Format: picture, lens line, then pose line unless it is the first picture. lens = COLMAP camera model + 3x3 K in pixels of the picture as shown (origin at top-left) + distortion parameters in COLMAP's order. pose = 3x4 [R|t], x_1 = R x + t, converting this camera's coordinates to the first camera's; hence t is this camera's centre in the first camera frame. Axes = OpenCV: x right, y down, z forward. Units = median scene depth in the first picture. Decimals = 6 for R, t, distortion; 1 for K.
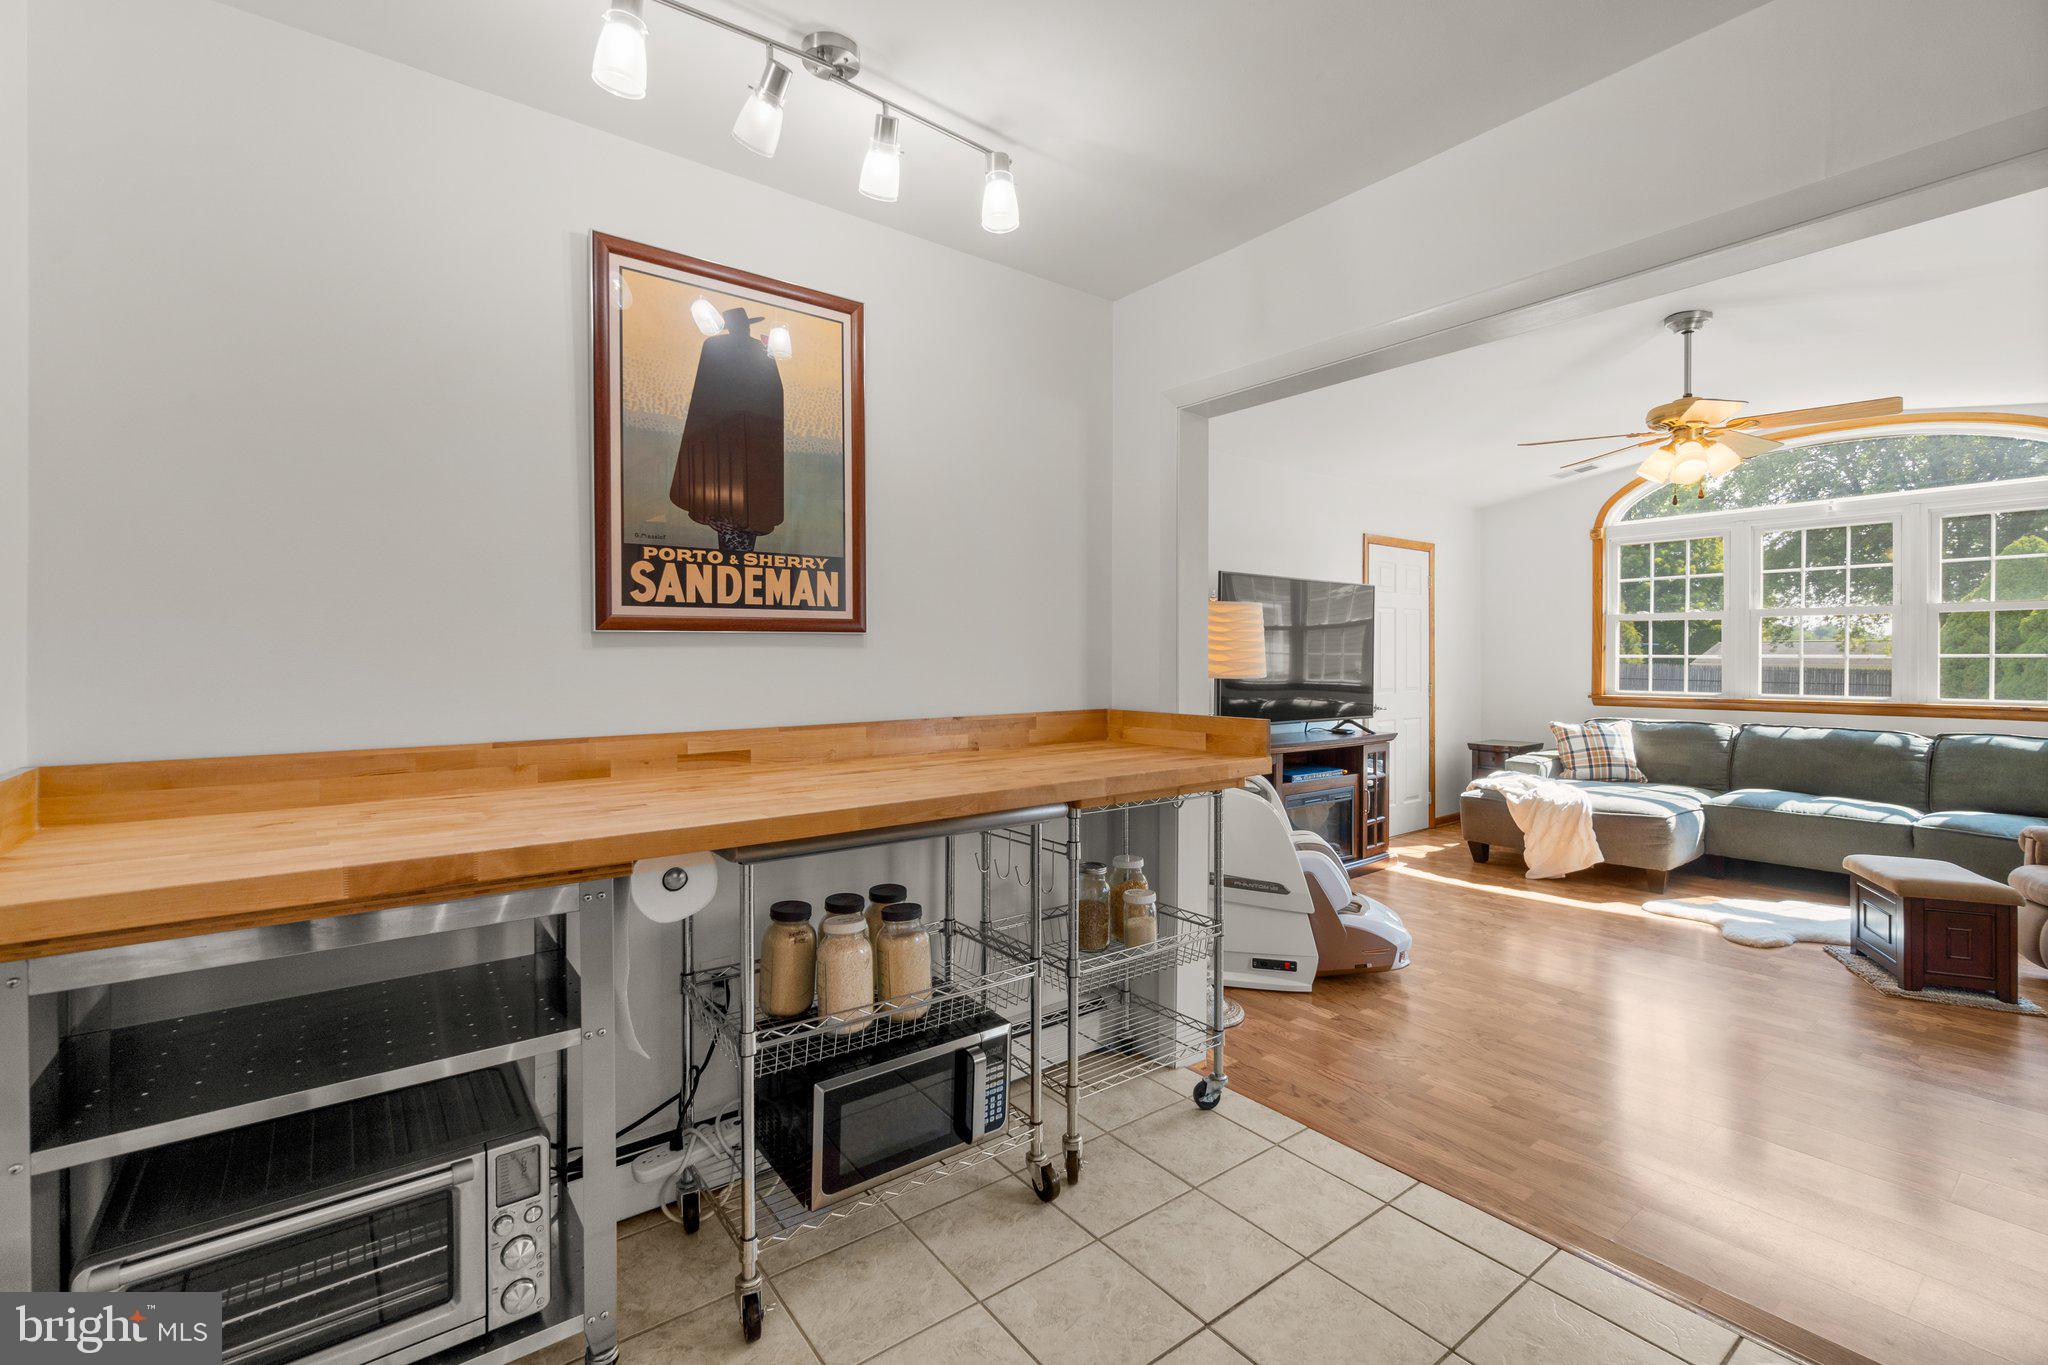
lens RADIAL K [[896.1, 0, 1016.8], [0, 896.1, 659.4], [0, 0, 1]] dist [-0.008717, 0.000376]
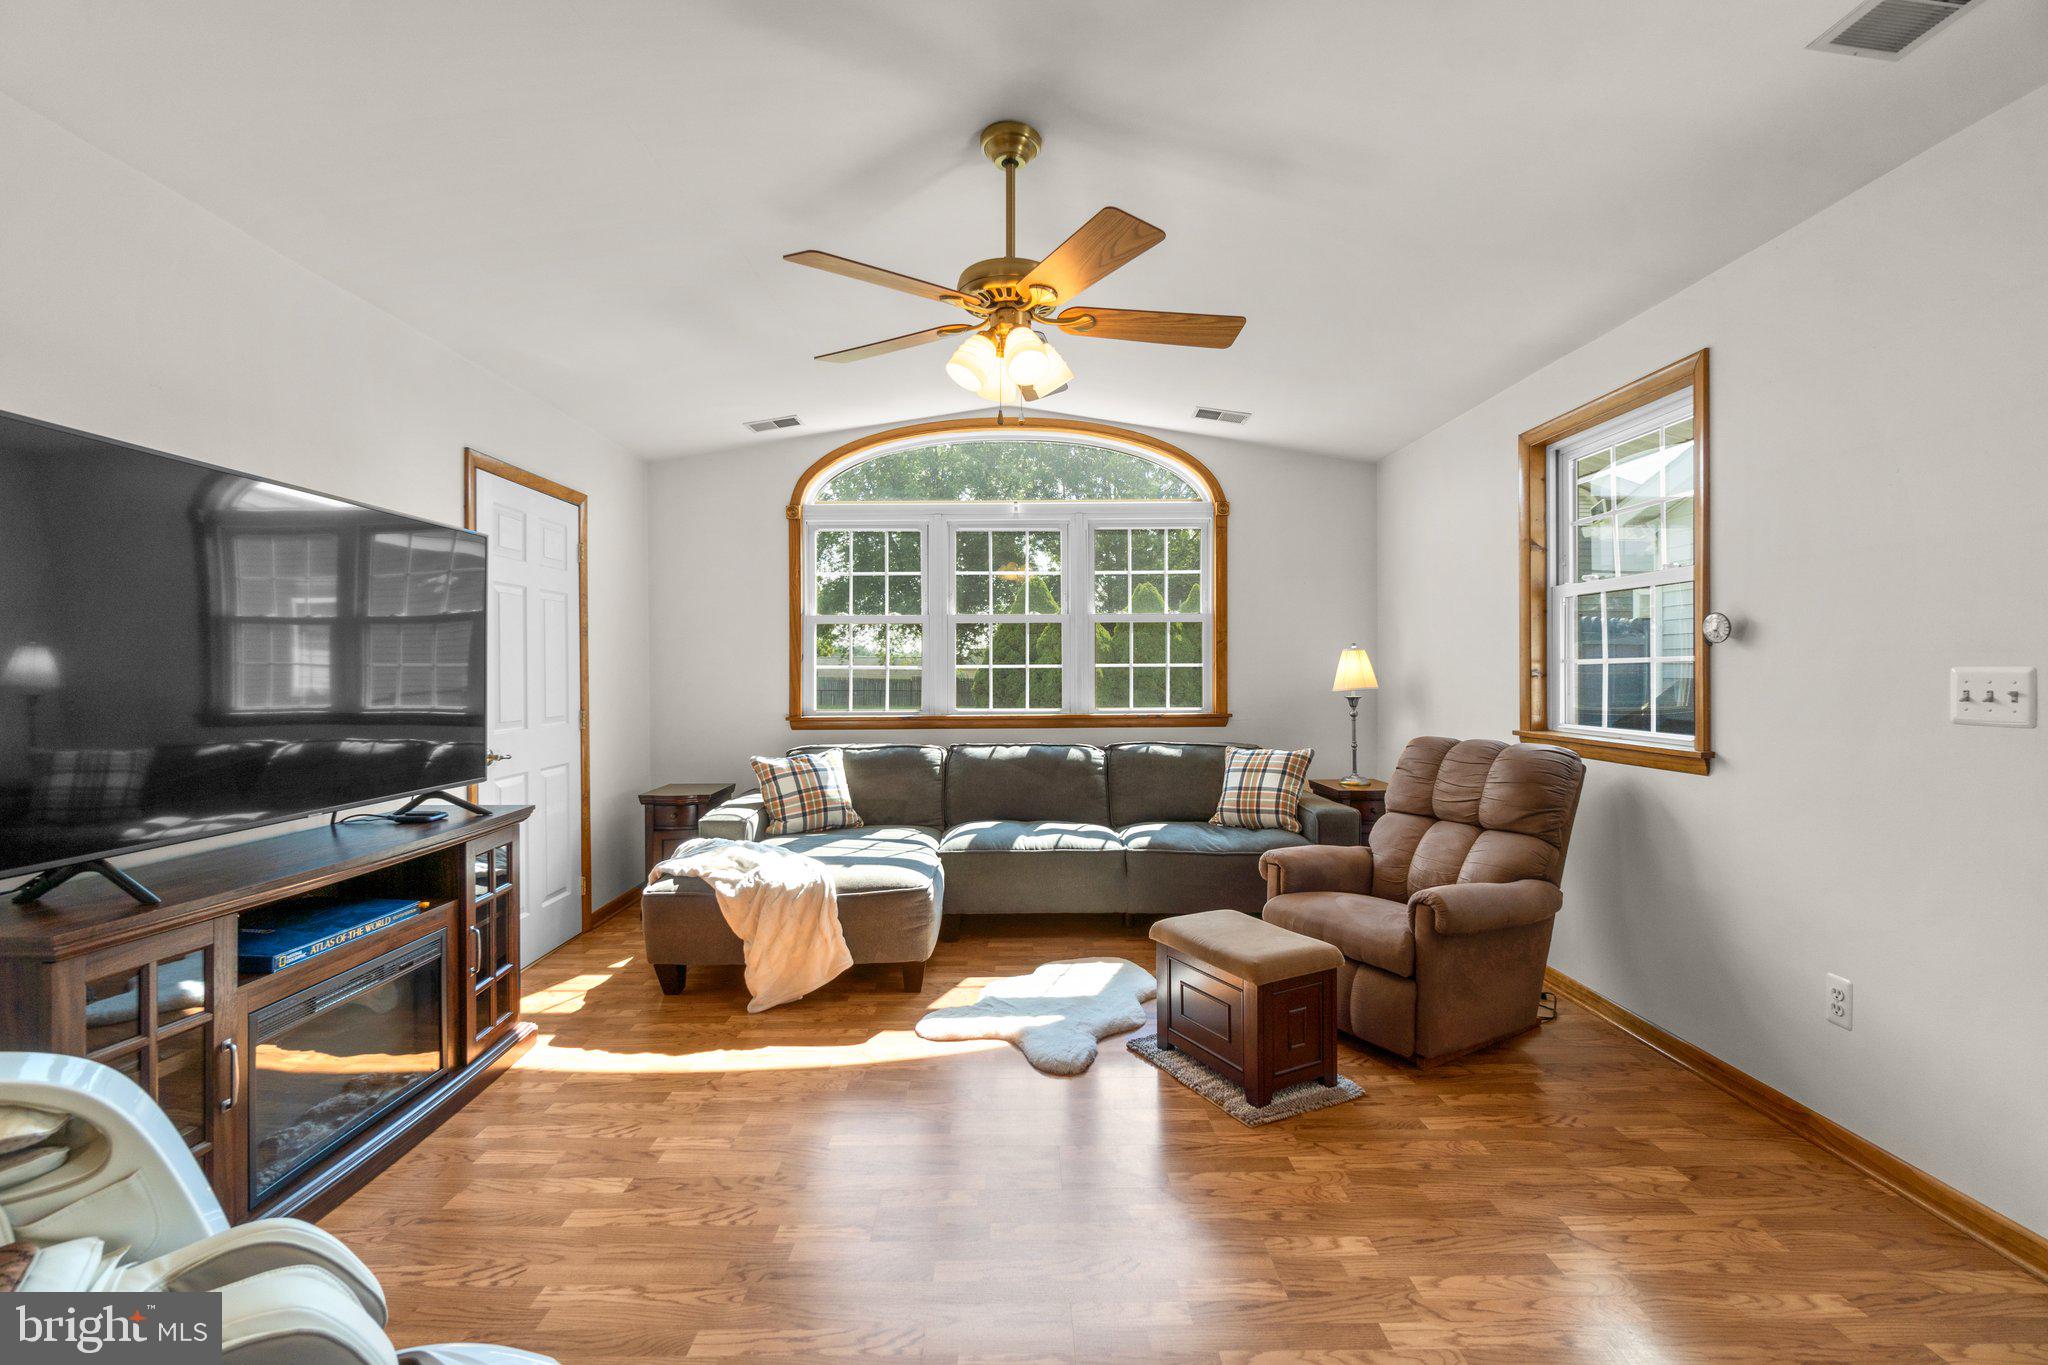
lens RADIAL K [[897.0, 0, 1023.3], [0, 897.0, 672.8], [0, 0, 1]] dist [0.004244, 0.000339]
pose [[0.606834, -0.006029, 0.794806, 0.166211], [0.005490, 0.999979, 0.003394, -0.000288], [-0.794809, 0.002304, 0.606855, 0.418708]]
